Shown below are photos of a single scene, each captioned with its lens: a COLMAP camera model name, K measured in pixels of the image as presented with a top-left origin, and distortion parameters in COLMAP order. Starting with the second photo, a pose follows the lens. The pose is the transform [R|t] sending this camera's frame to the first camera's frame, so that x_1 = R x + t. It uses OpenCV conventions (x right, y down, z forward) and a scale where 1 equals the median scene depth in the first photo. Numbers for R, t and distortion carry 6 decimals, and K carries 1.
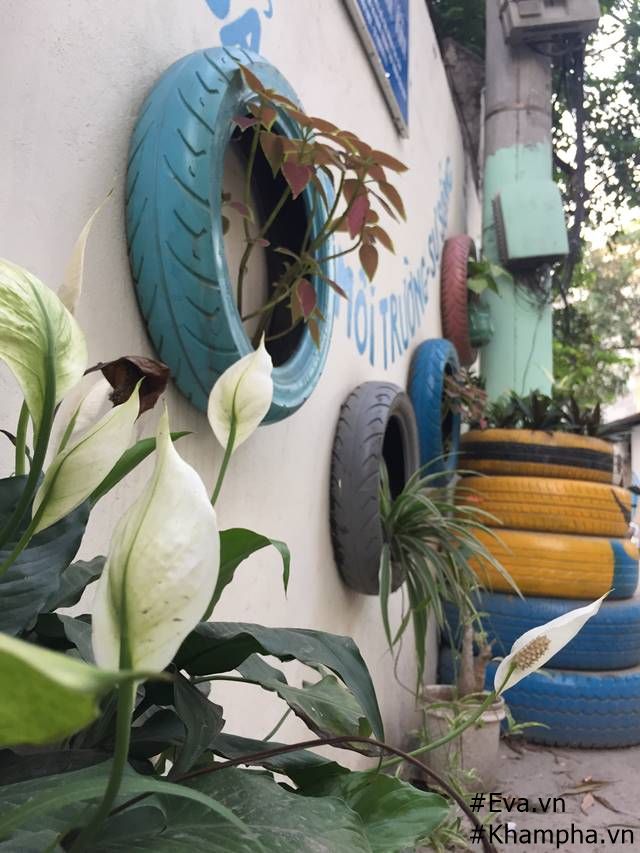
lens RADIAL K [[723.1, 0, 325.2], [0, 723.1, 425.5], [0, 0, 1]] dist [0.030639, -0.015162]
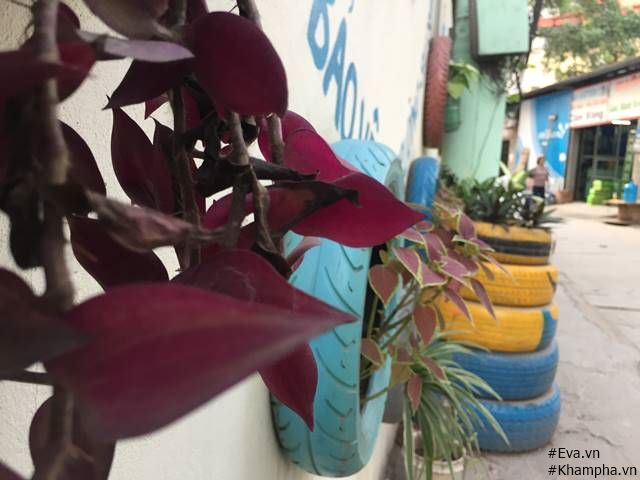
lens RADIAL K [[542.6, 0, 316.0], [0, 542.6, 241.0], [0, 0, 1]] dist [0.030639, -0.015162]
pose [[0.998438, 0.011719, 0.054628, -0.078781], [-0.025799, 0.963980, 0.264719, -0.215416], [-0.049558, -0.265715, 0.962777, 0.084817]]
